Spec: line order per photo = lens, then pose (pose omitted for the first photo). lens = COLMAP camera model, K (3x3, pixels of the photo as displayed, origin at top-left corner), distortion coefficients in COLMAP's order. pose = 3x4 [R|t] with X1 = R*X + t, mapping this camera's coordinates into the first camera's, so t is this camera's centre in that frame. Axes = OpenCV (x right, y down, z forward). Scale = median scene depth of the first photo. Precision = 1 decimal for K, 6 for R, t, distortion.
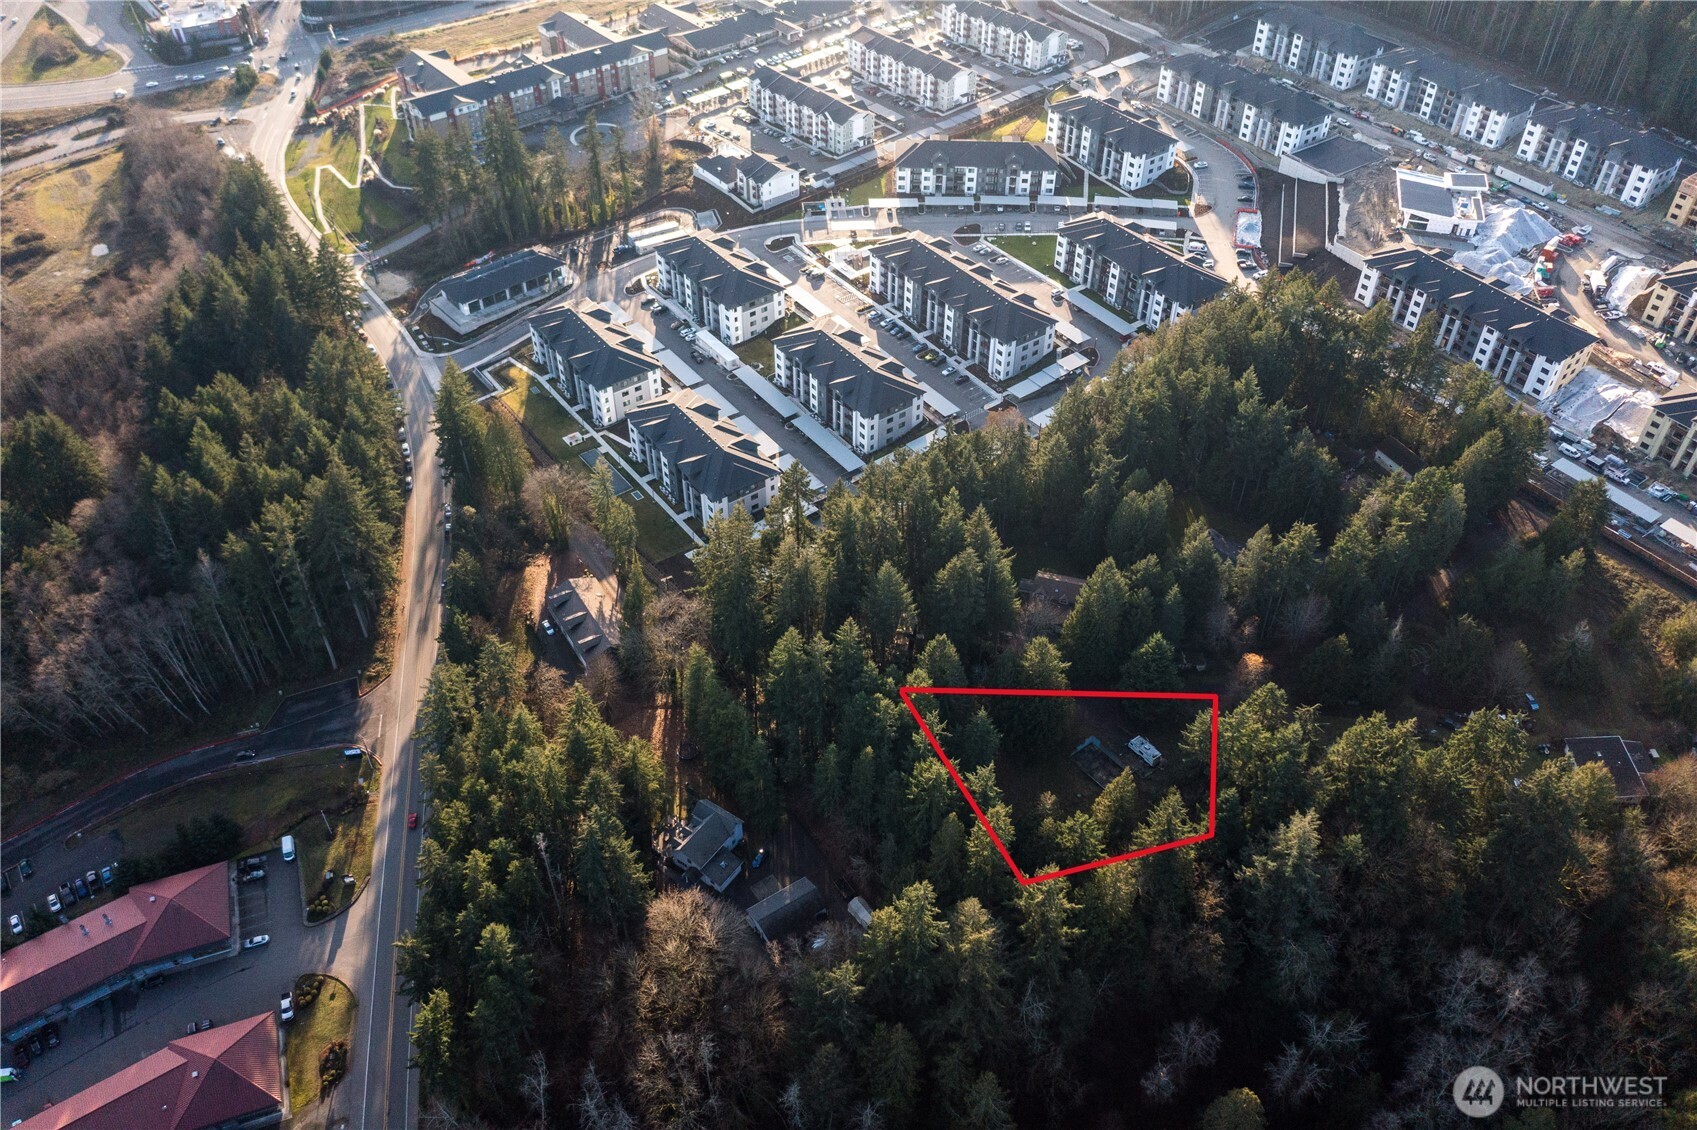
lens RADIAL K [[1315.3, 0, 853.2], [0, 1315.3, 561.7], [0, 0, 1]] dist [-0.021506, -0.004004]
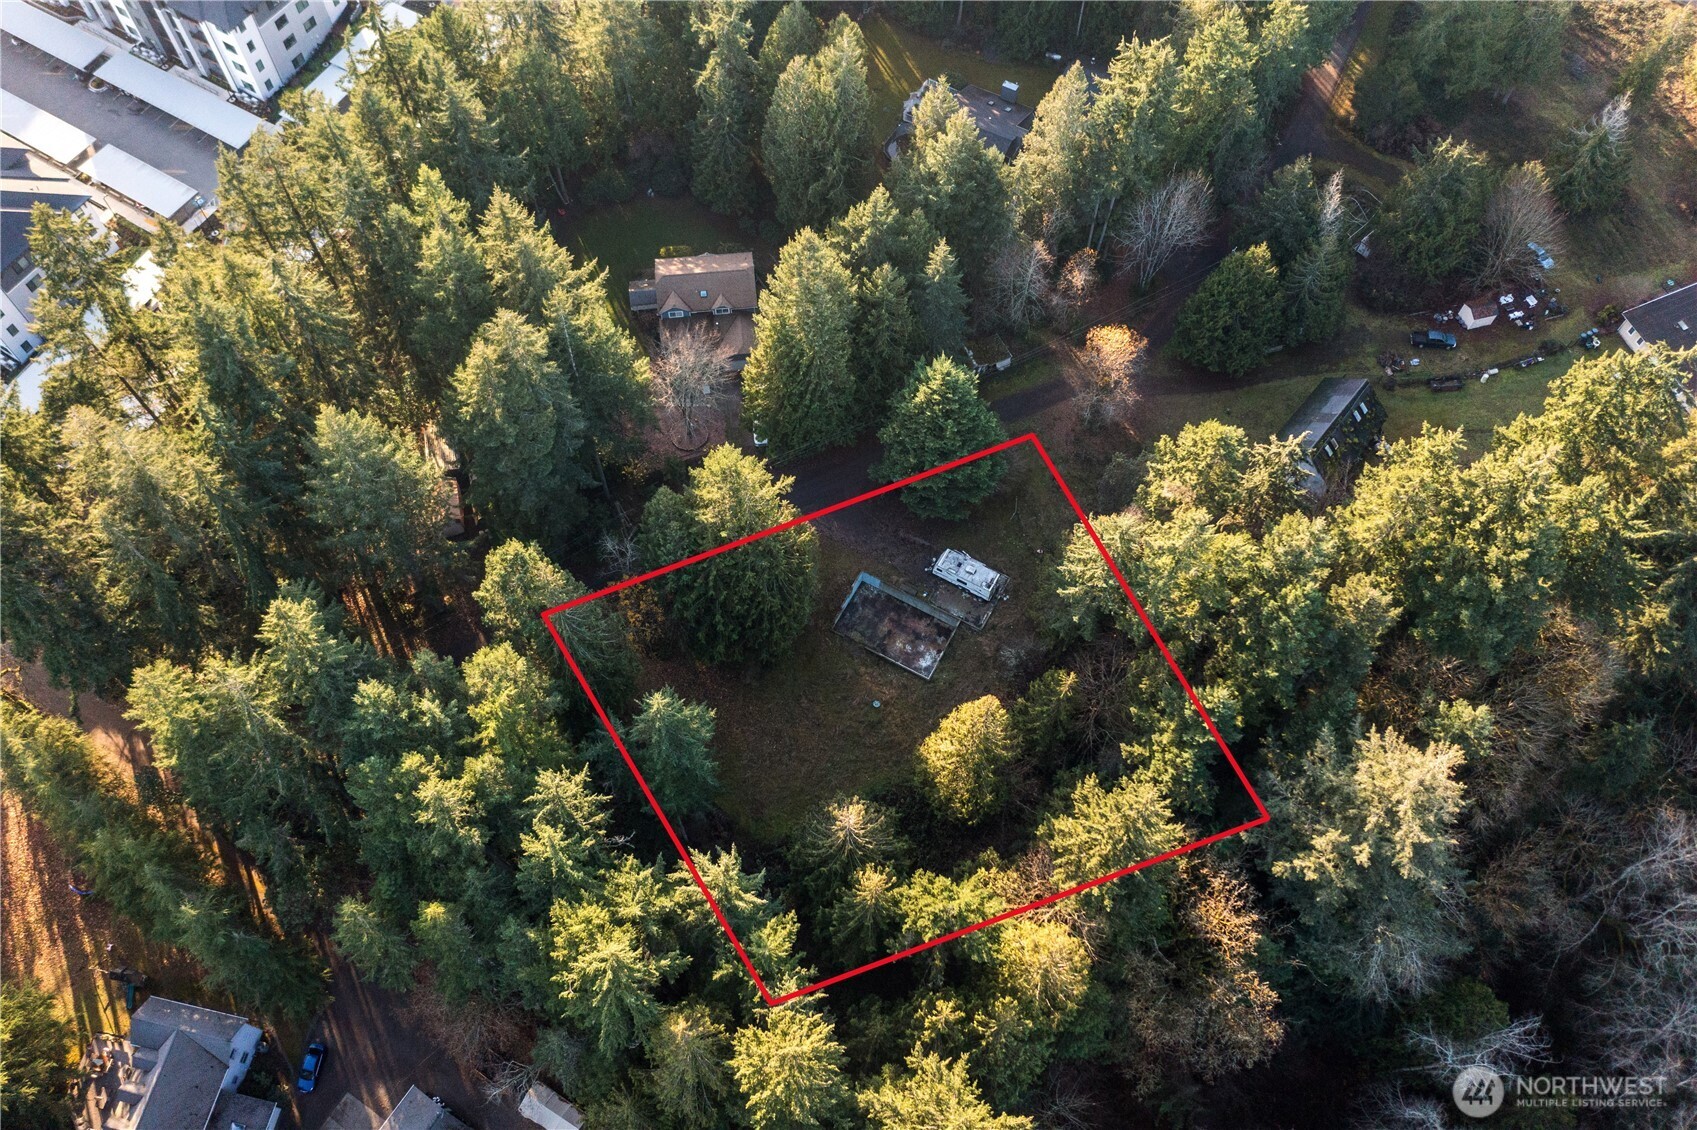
lens RADIAL K [[1315.3, 0, 853.2], [0, 1315.3, 561.7], [0, 0, 1]] dist [-0.021506, -0.004004]
pose [[0.918187, -0.344668, 0.195288, 0.073186], [0.256688, 0.893113, 0.369404, -0.060325], [-0.301736, -0.289054, 0.908517, 0.493600]]
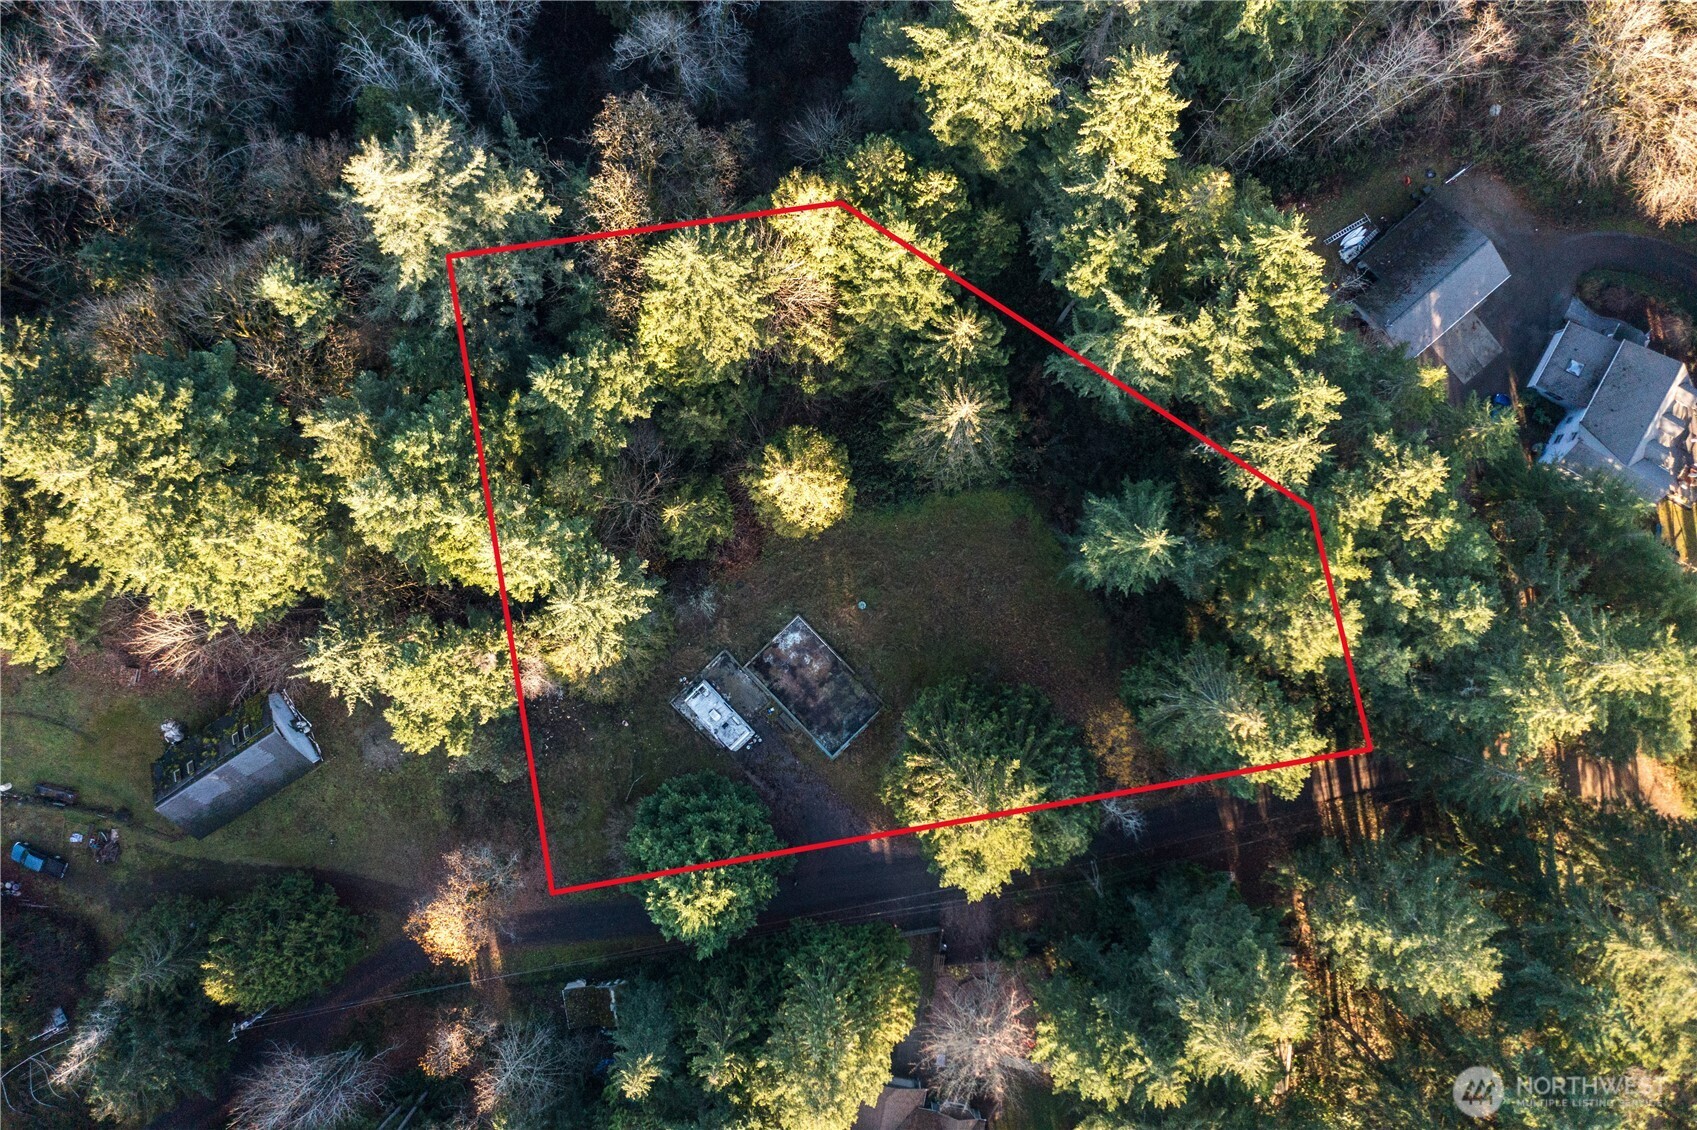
lens RADIAL K [[1315.3, 0, 853.2], [0, 1315.3, 561.7], [0, 0, 1]] dist [-0.021506, -0.004004]
pose [[-0.993872, 0.110188, 0.008732, 0.153814], [-0.069037, -0.680508, 0.729482, -0.140914], [0.086322, 0.724409, 0.683945, 0.603420]]
